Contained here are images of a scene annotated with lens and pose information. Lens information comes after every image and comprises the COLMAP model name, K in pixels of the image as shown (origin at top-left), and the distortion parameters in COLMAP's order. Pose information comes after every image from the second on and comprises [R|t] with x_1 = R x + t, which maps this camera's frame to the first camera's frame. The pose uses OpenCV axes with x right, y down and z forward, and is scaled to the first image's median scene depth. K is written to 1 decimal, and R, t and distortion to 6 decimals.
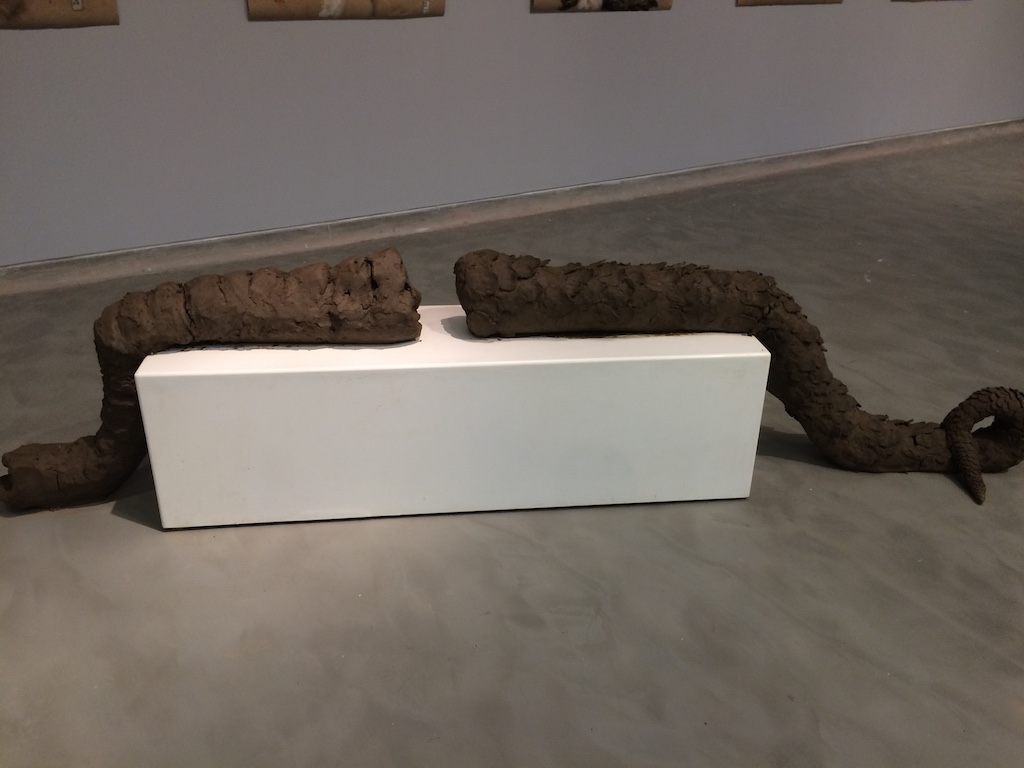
lens RADIAL K [[872.1, 0, 512.0], [0, 872.1, 384.0], [0, 0, 1]] dist [0.082982, -0.108460]
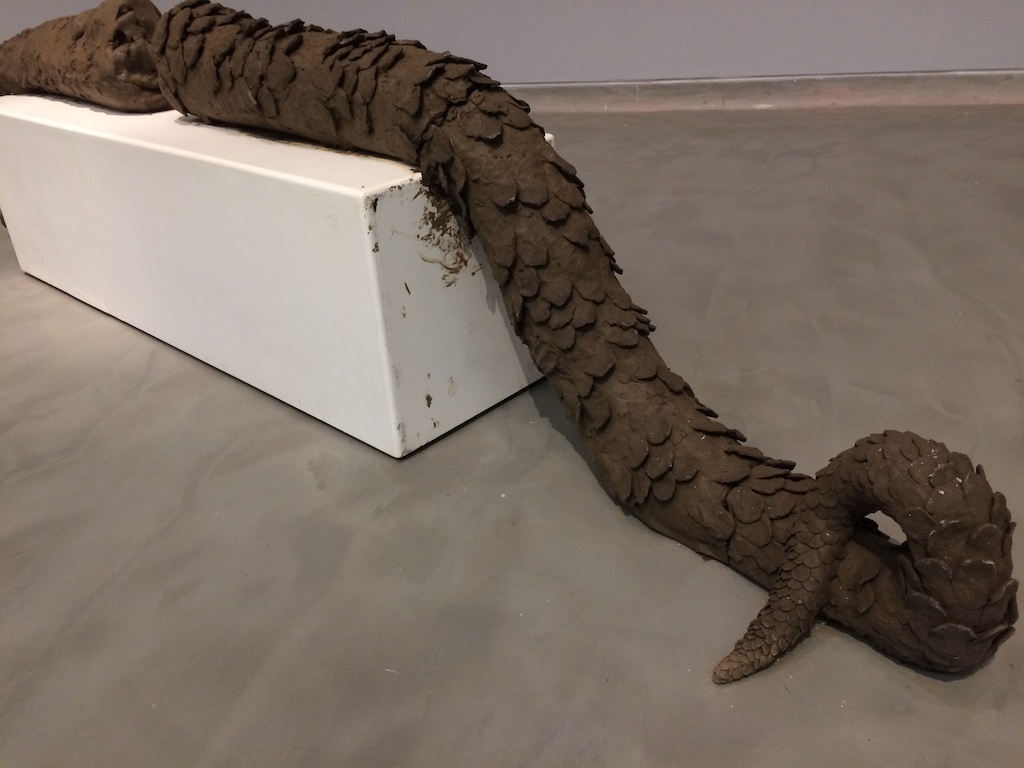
lens RADIAL K [[872.1, 0, 512.0], [0, 872.1, 384.0], [0, 0, 1]] dist [0.082982, -0.108460]
pose [[0.646399, 0.302072, -0.700657, 0.376657], [-0.263574, 0.950165, 0.166479, -0.018123], [0.716028, 0.077063, 0.693805, 0.342945]]
